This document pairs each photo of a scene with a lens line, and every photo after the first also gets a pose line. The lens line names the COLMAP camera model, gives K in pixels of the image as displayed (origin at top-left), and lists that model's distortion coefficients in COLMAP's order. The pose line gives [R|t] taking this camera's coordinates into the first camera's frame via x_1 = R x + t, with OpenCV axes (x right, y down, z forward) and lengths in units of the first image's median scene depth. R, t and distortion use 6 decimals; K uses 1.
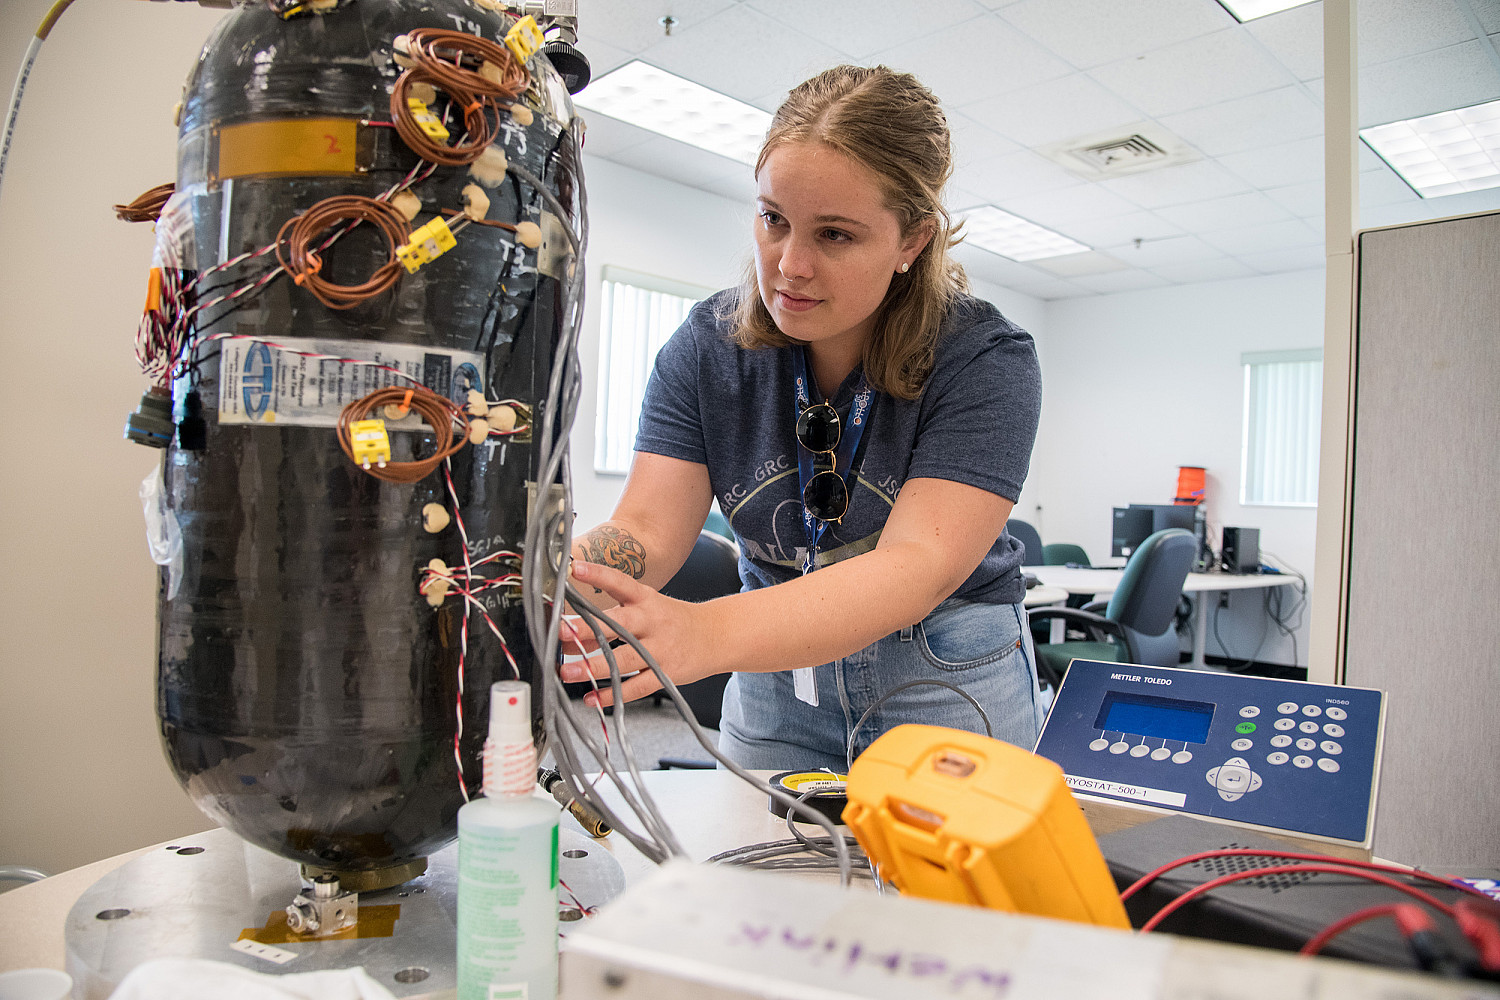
lens RADIAL K [[1074.2, 0, 741.9], [0, 1074.2, 498.1], [0, 0, 1]] dist [-0.063403, -0.004407]
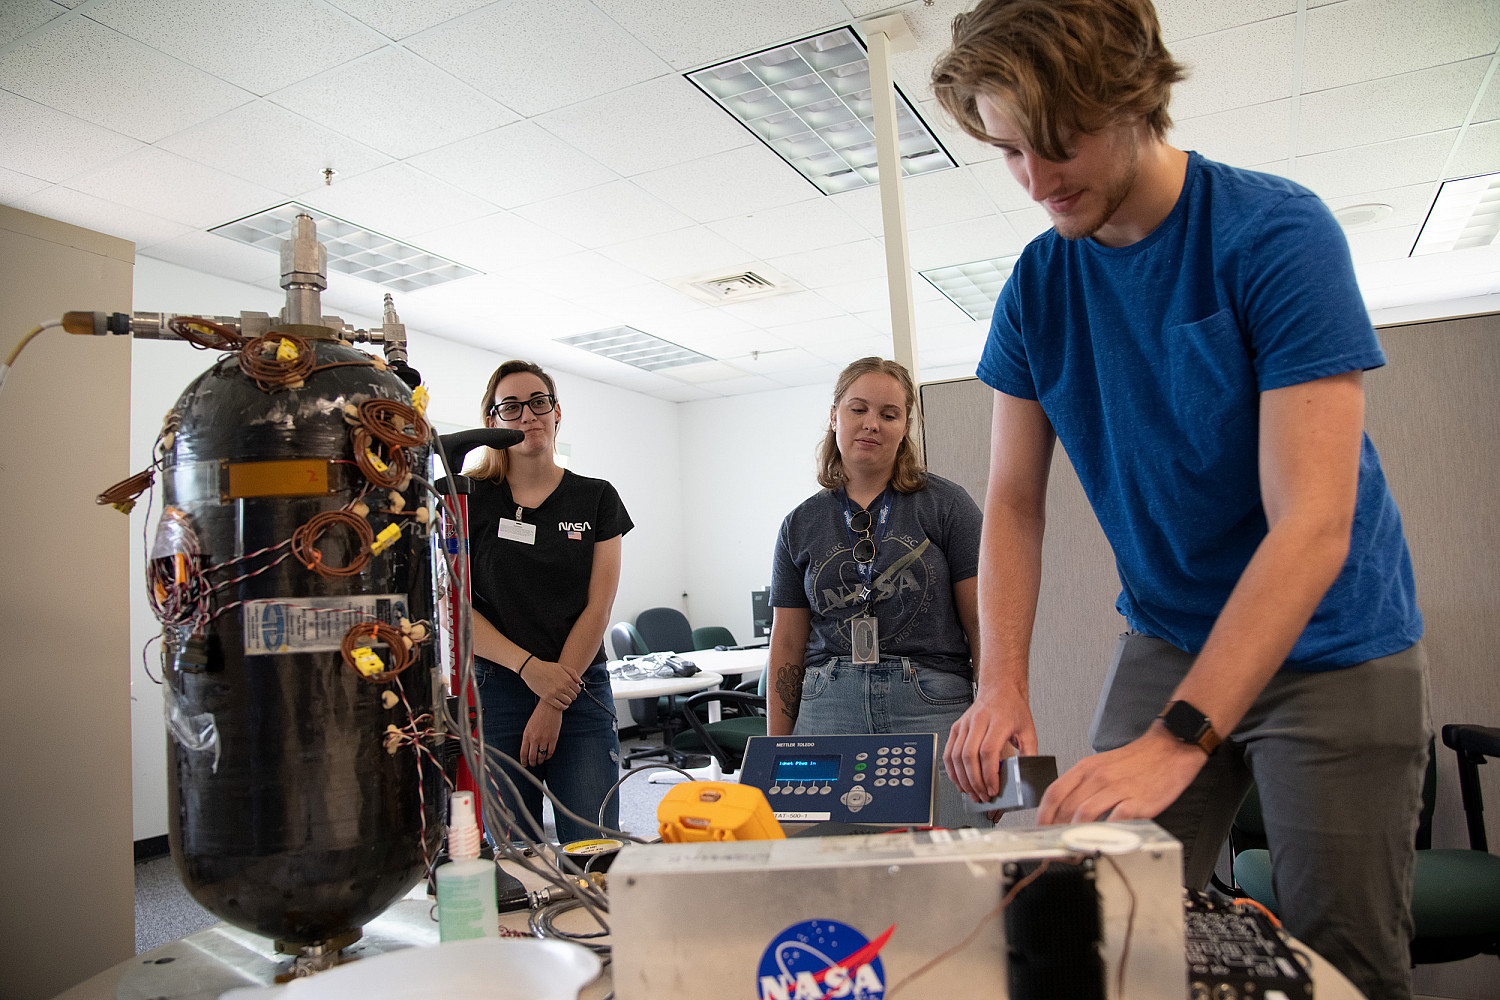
lens RADIAL K [[1074.2, 0, 753.4], [0, 1074.2, 497.0], [0, 0, 1]] dist [-0.063403, -0.004407]
pose [[0.939680, -0.053439, 0.337855, -0.295189], [0.082234, 0.994046, -0.071487, -0.126870], [-0.332023, 0.094958, 0.938479, -0.738365]]
